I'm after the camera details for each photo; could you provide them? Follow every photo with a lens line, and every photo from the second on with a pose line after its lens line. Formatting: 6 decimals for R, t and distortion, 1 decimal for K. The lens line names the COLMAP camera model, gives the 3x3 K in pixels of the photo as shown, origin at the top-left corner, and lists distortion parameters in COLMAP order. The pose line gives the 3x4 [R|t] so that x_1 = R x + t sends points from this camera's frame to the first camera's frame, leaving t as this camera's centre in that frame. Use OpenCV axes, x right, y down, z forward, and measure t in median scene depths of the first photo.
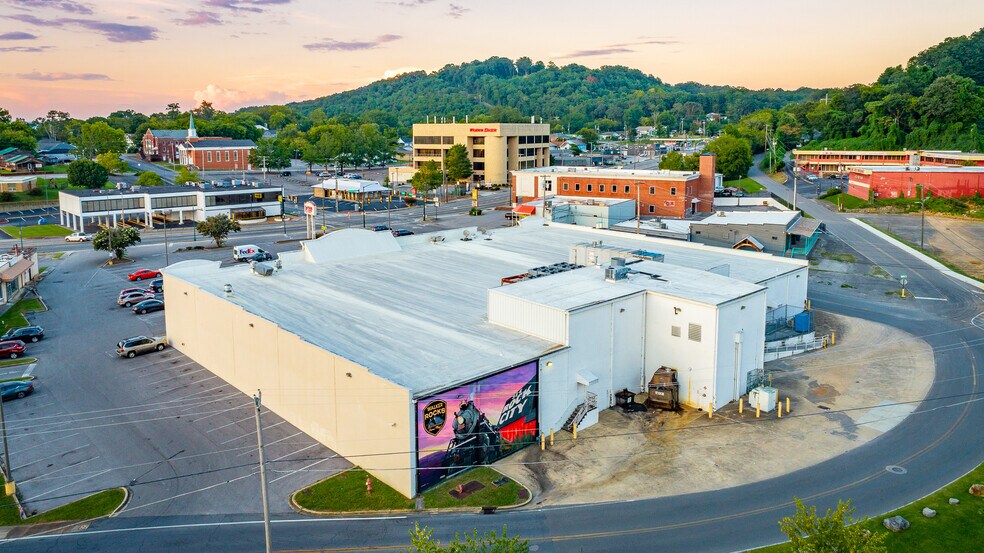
lens RADIAL K [[687.6, 0, 492.7], [0, 687.6, 216.7], [0, 0, 1]] dist [-0.005626, 0.002372]
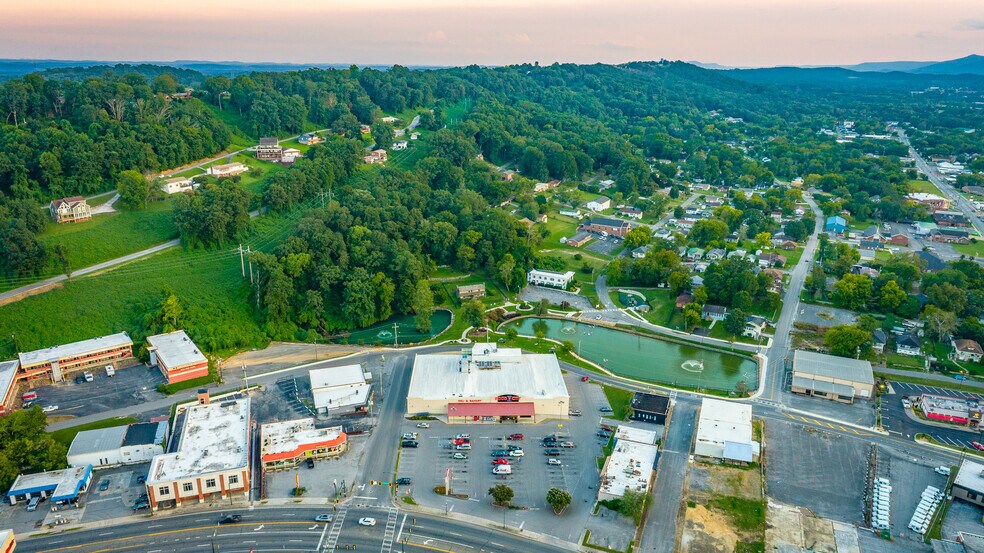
lens RADIAL K [[664.9, 0, 493.1], [0, 664.9, 280.1], [0, 0, 1]] dist [-0.008504, 0.008225]
pose [[-0.744468, -0.208735, 0.634190, -0.933424], [0.076511, 0.916943, 0.391614, -0.770128], [-0.663260, 0.340067, -0.666664, 1.392402]]
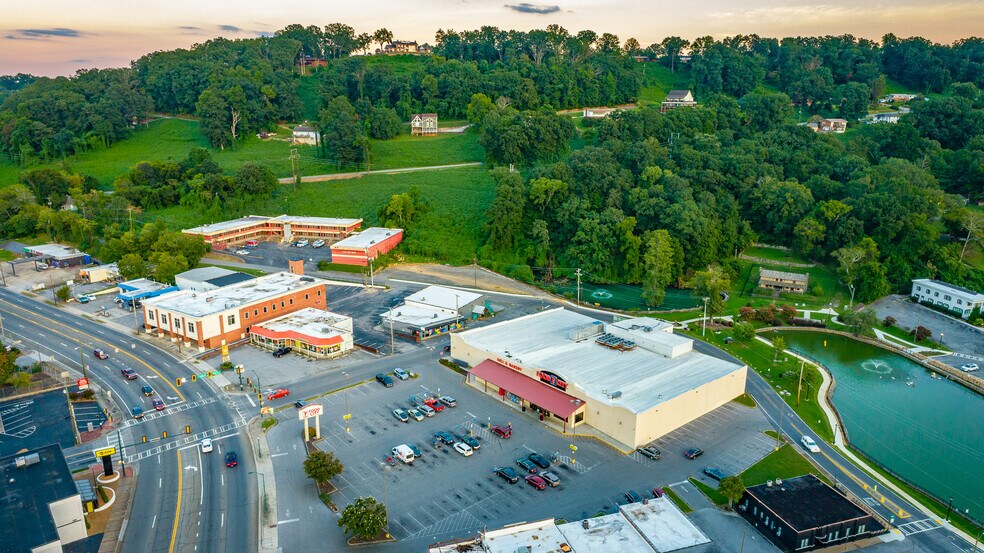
lens RADIAL K [[664.9, 0, 493.1], [0, 664.9, 280.1], [0, 0, 1]] dist [-0.008504, 0.008225]
pose [[0.048761, -0.261527, 0.963964, -0.894321], [0.116376, 0.960026, 0.254572, -0.324237], [-0.992008, 0.099769, 0.077247, 0.504845]]
